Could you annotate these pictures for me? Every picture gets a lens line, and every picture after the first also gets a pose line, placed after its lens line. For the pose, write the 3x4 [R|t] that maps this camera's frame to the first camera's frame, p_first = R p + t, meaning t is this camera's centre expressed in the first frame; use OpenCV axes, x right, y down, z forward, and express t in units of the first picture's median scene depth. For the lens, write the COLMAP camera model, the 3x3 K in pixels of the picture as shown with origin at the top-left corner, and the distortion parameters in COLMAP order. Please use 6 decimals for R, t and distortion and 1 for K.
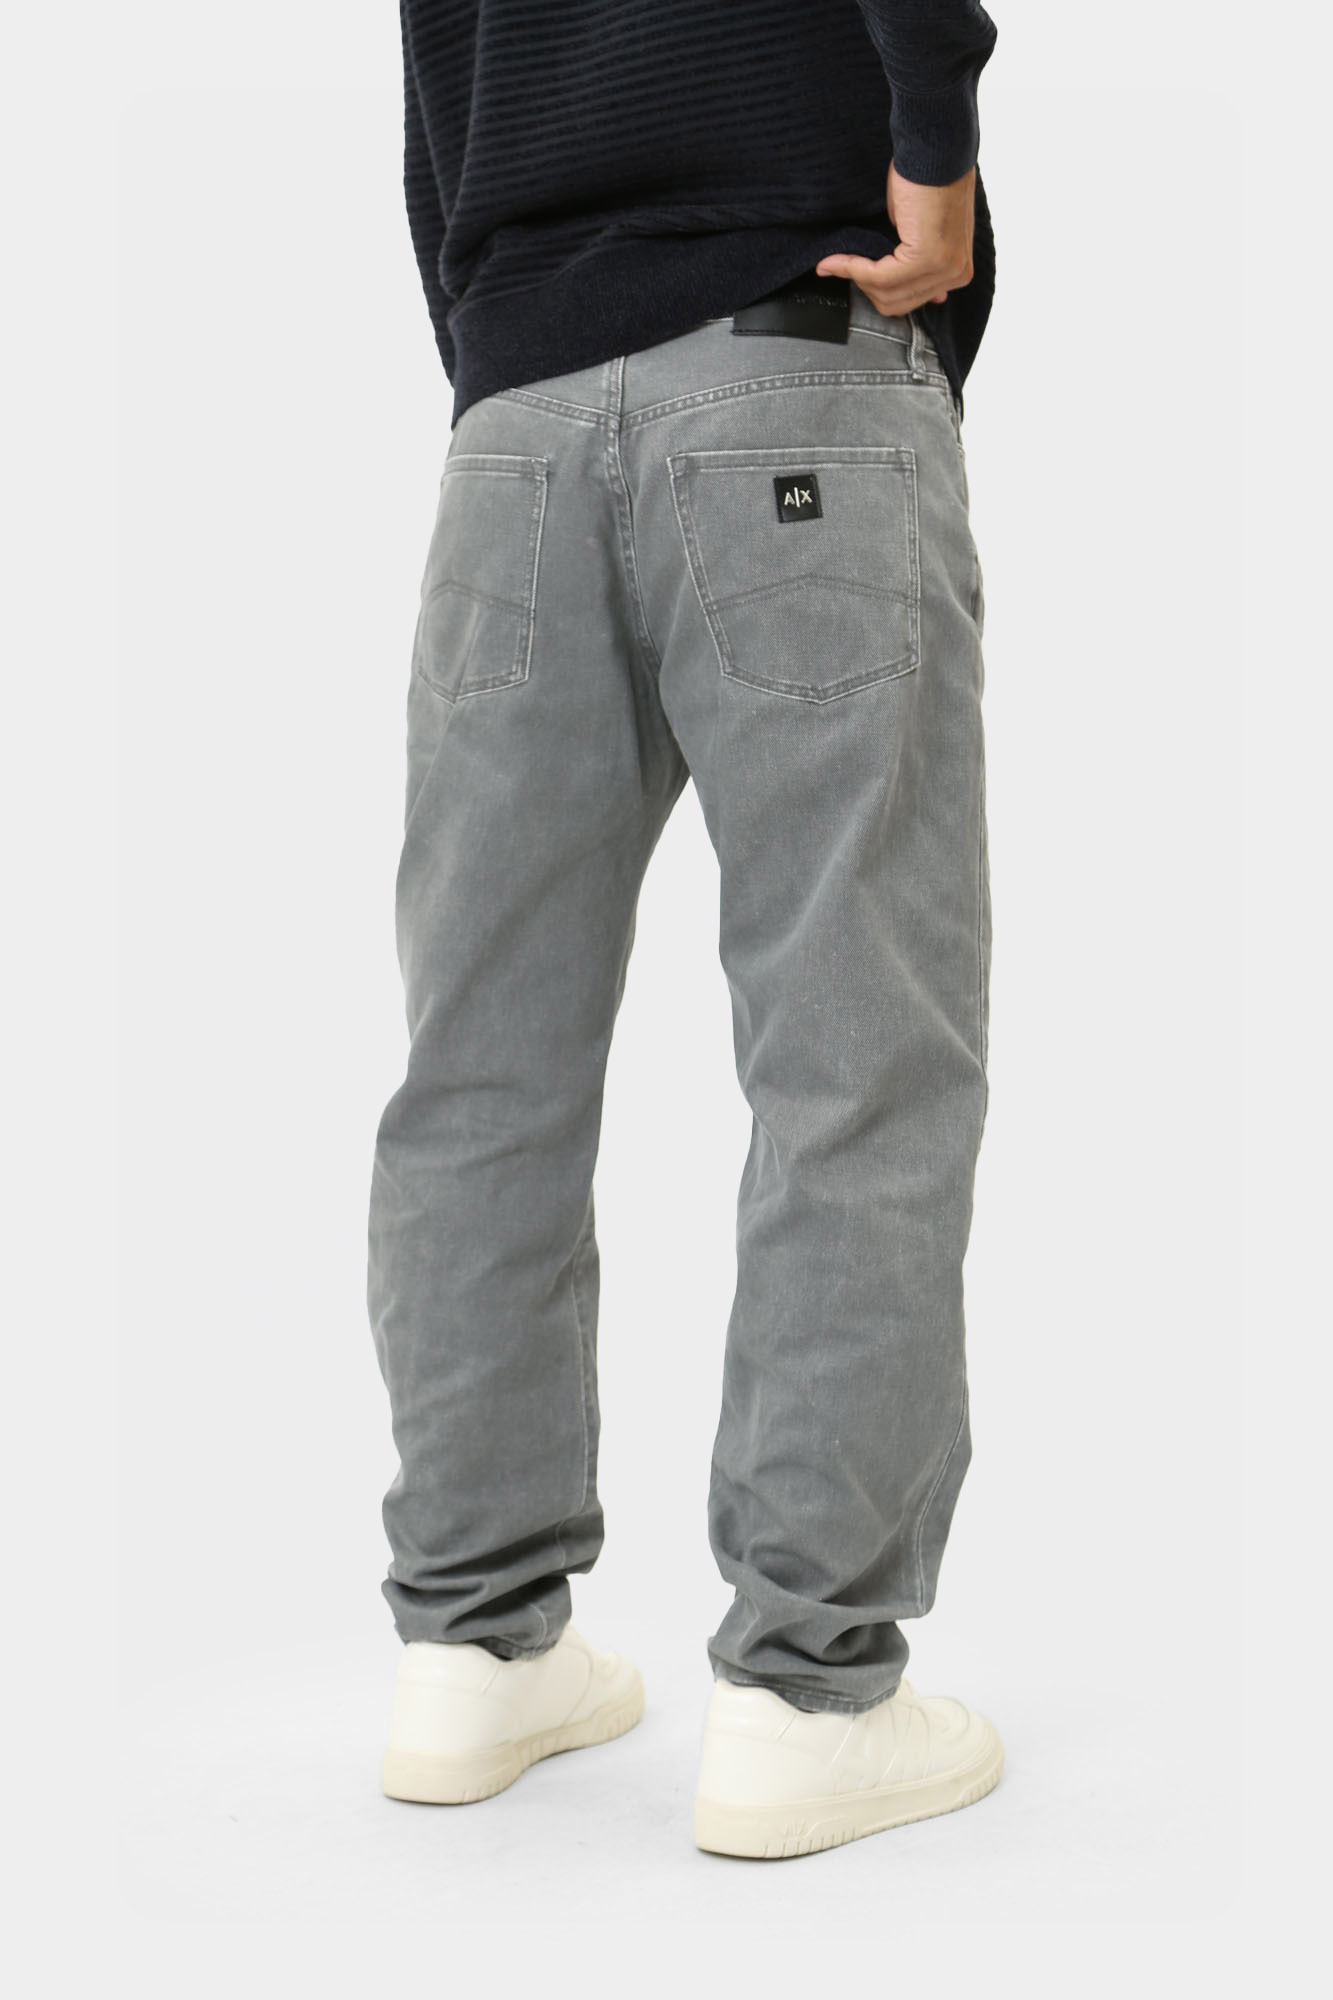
lens RADIAL K [[3920.6, 0, 625.1], [0, 3920.6, 912.8], [0, 0, 1]] dist [-0.059543, 7.541064]
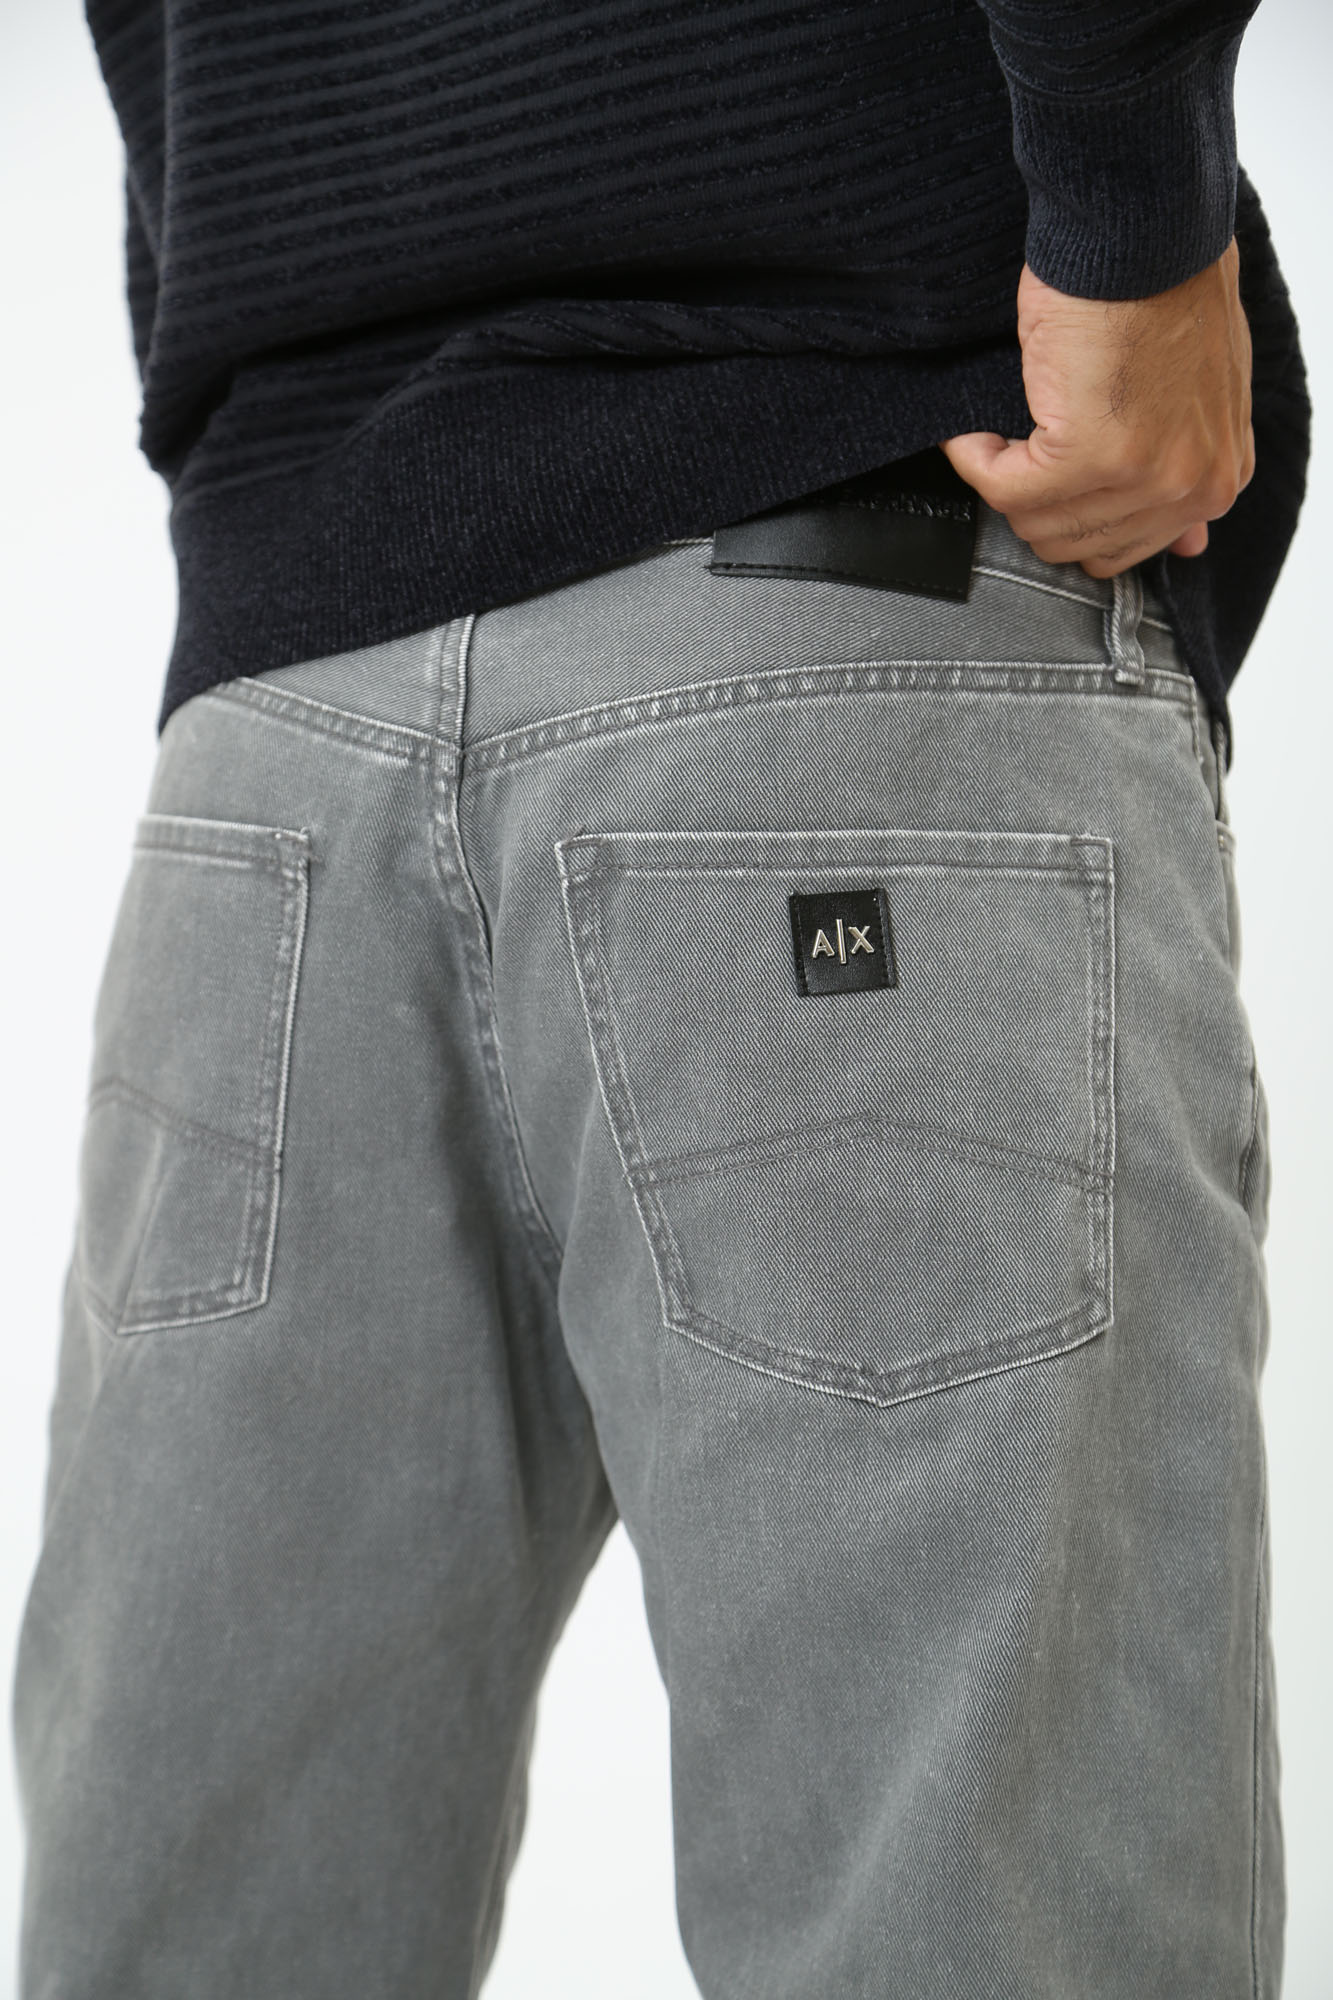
lens RADIAL K [[3920.6, 0, 625.1], [0, 3920.6, 912.8], [0, 0, 1]] dist [-0.059543, 7.541064]
pose [[0.996725, 0.031329, -0.074549, 0.051460], [-0.036329, 0.997113, -0.066680, -0.077144], [0.072244, 0.069170, 0.994986, 0.547860]]
